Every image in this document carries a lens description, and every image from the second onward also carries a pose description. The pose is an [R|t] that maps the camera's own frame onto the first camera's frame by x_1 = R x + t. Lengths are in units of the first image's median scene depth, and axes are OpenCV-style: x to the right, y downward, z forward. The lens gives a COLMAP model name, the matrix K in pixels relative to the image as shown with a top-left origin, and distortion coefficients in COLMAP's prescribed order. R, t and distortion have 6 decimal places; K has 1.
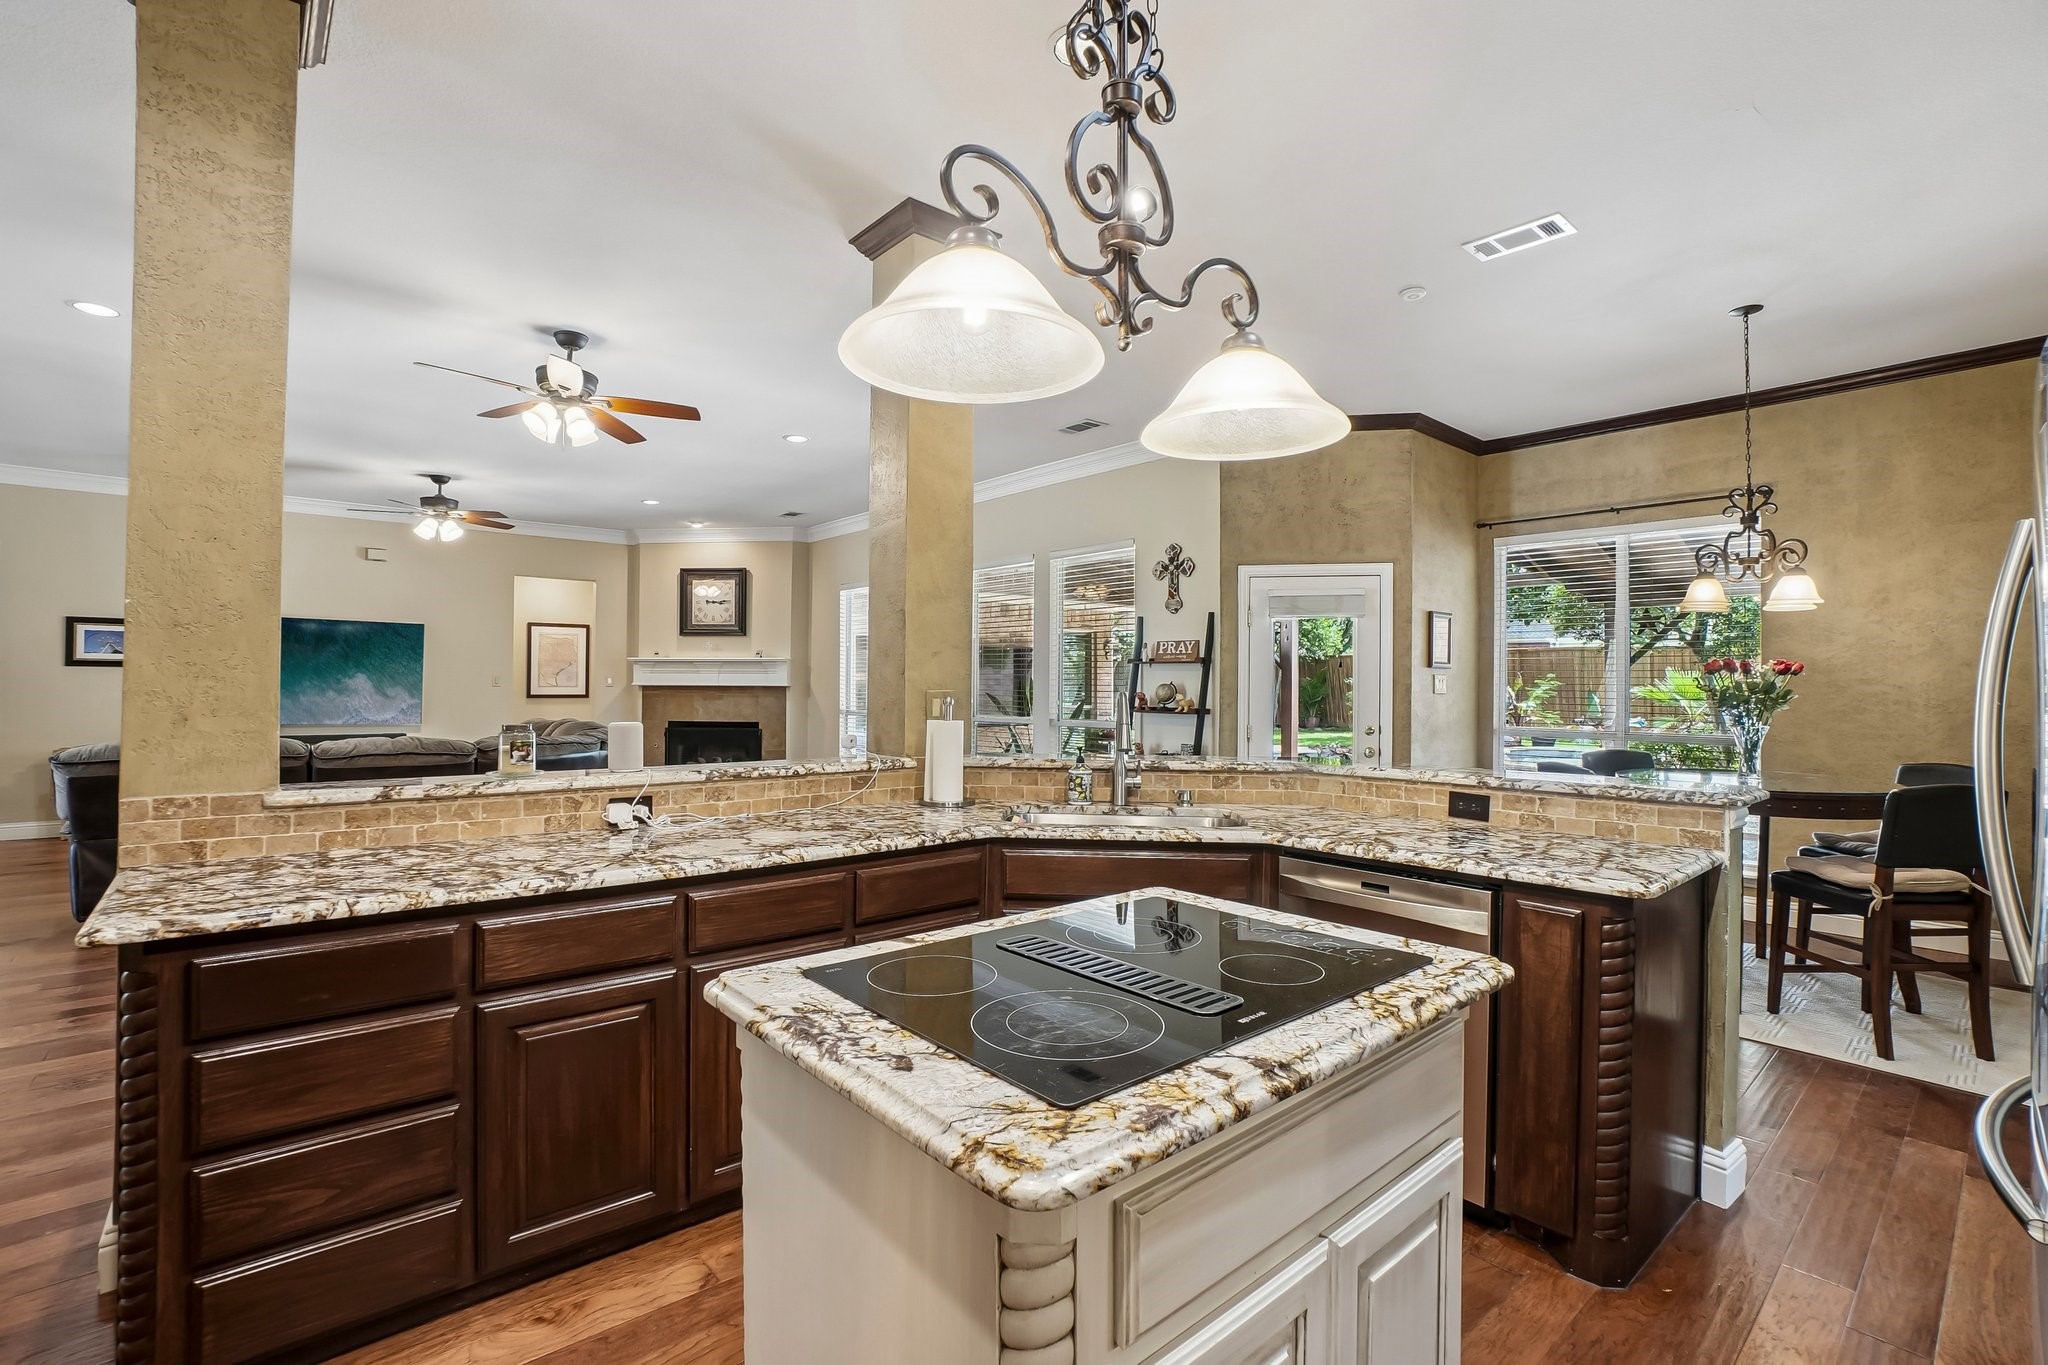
lens RADIAL K [[922.4, 0, 1005.1], [0, 922.4, 677.9], [0, 0, 1]] dist [-0.065303, 0.024046]
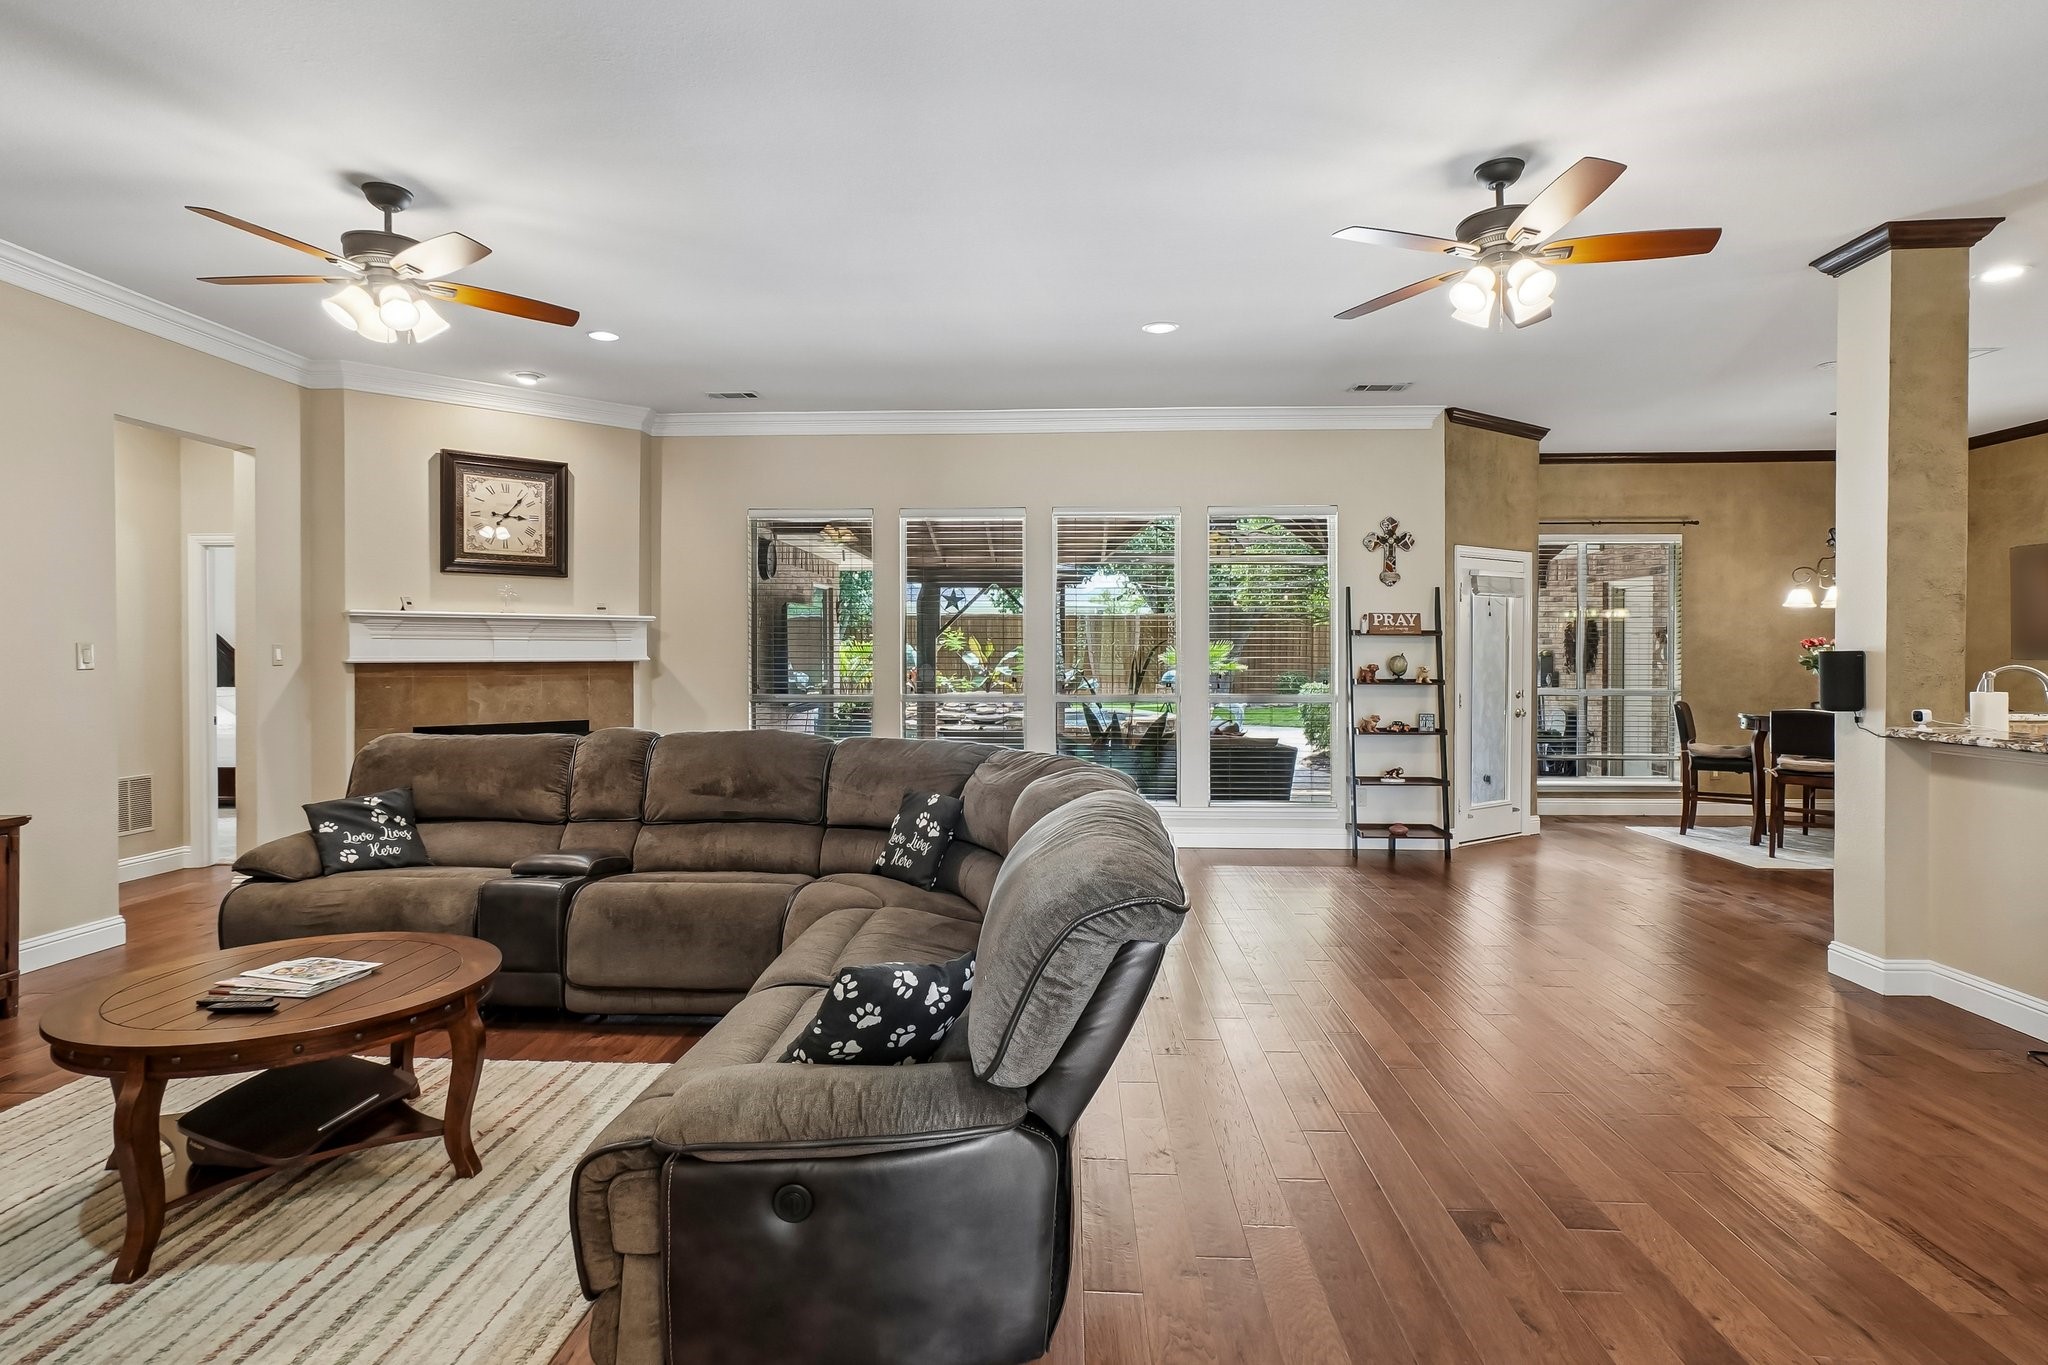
lens RADIAL K [[1061.8, 0, 1023.7], [0, 1061.8, 661.3], [0, 0, 1]] dist [-0.010738, -0.000114]
pose [[0.677465, -0.011778, 0.735460, -1.028031], [-0.002579, 0.999828, 0.018386, -0.008456], [-0.735550, -0.014352, 0.677318, 0.548267]]
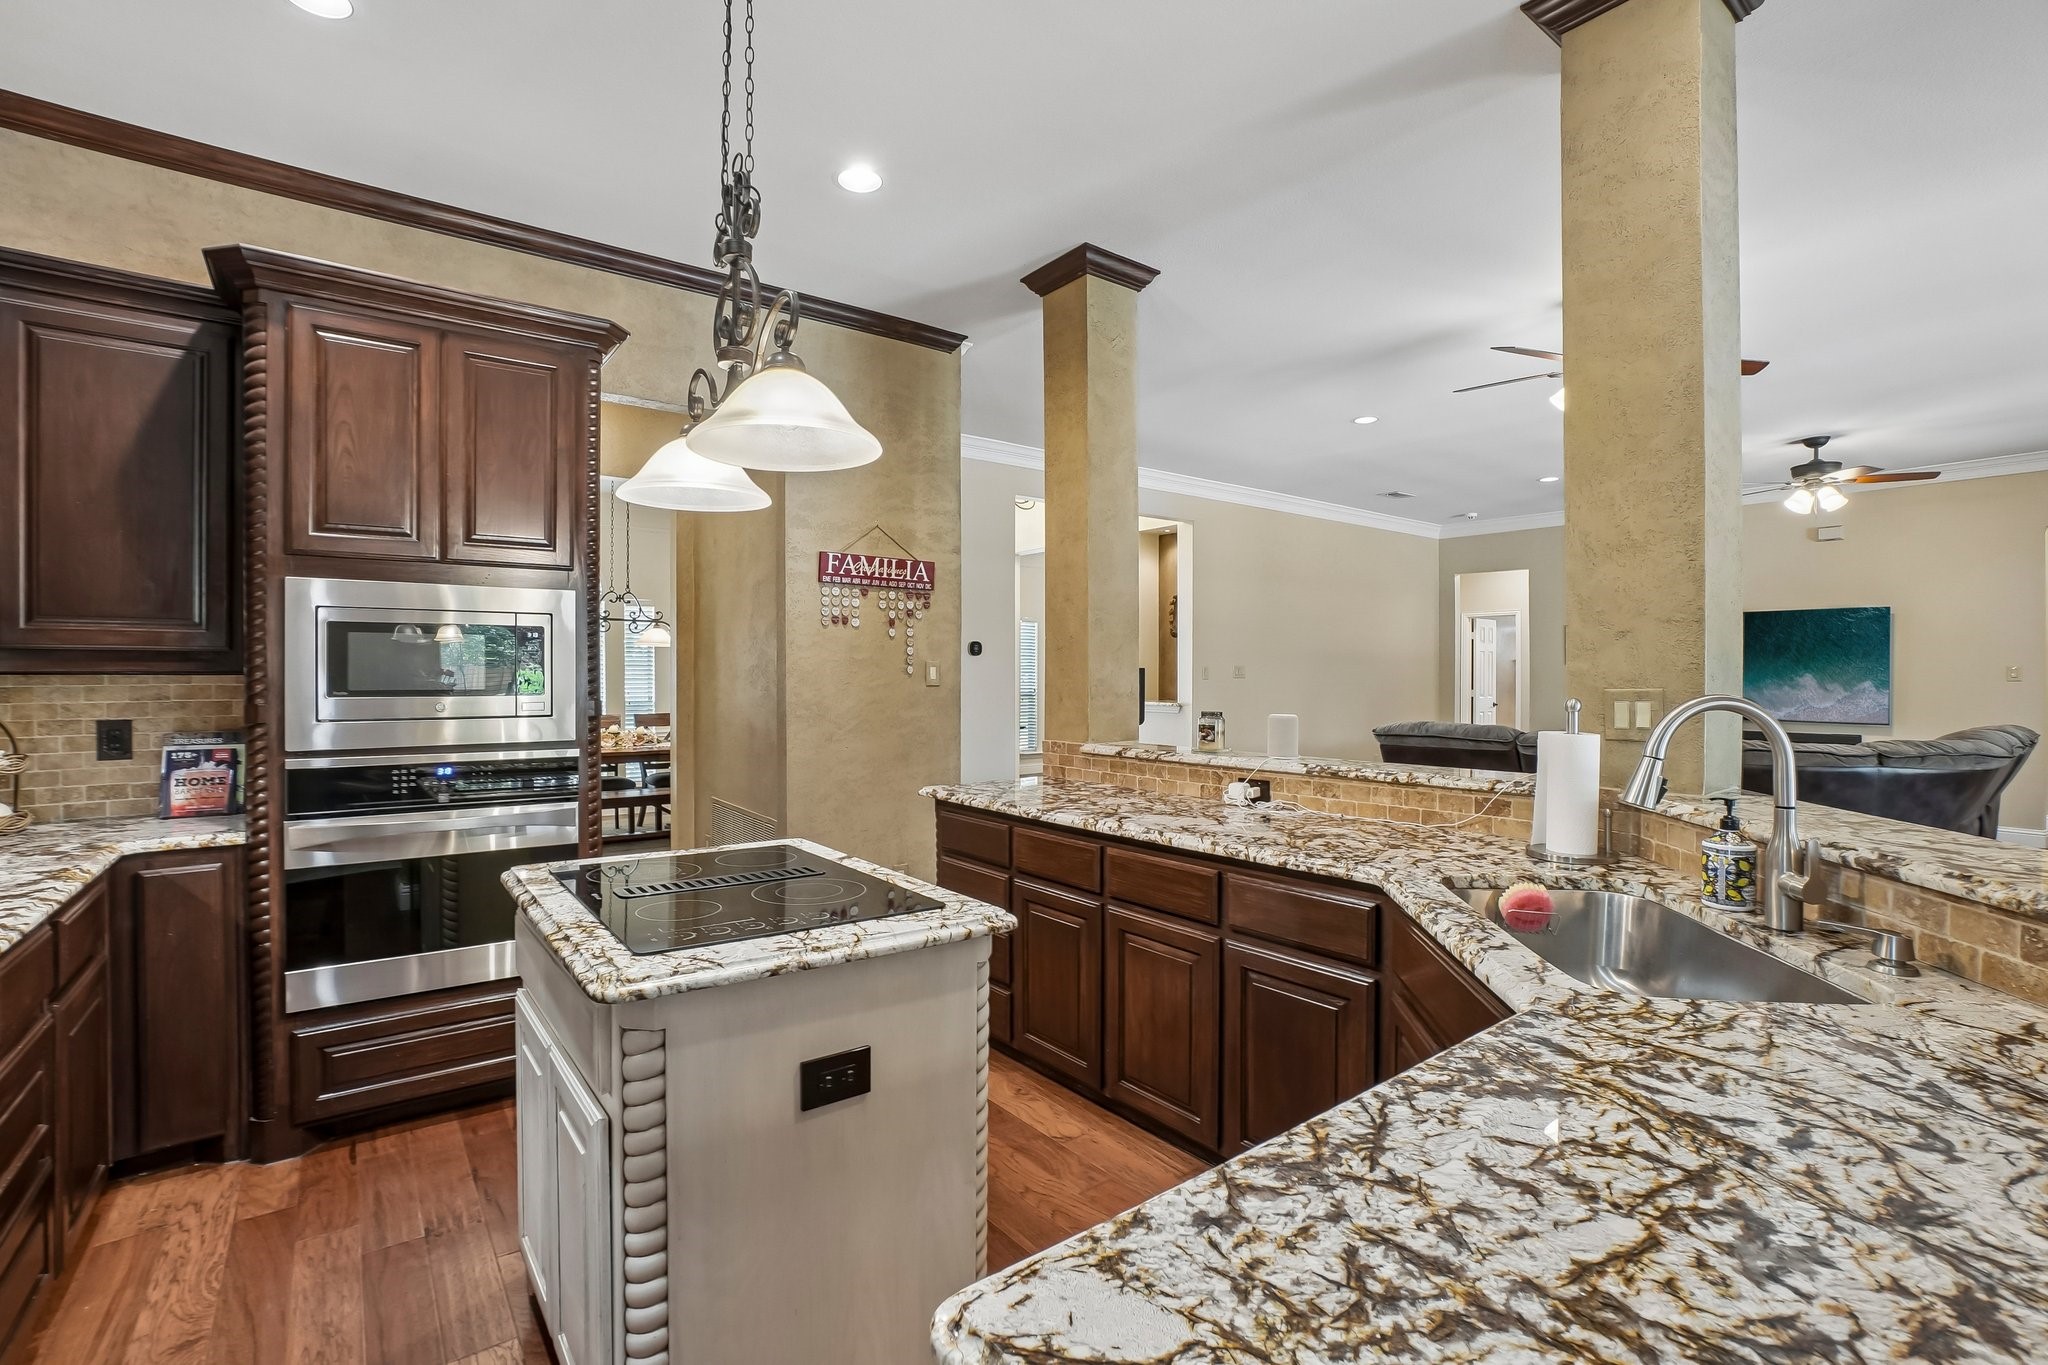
lens RADIAL K [[922.4, 0, 1005.1], [0, 922.4, 677.9], [0, 0, 1]] dist [-0.065303, 0.024046]
pose [[-0.061780, -0.003344, -0.998084, 0.337558], [0.010412, 0.999938, -0.003995, 0.002257], [0.998035, -0.010638, -0.061742, 0.340634]]
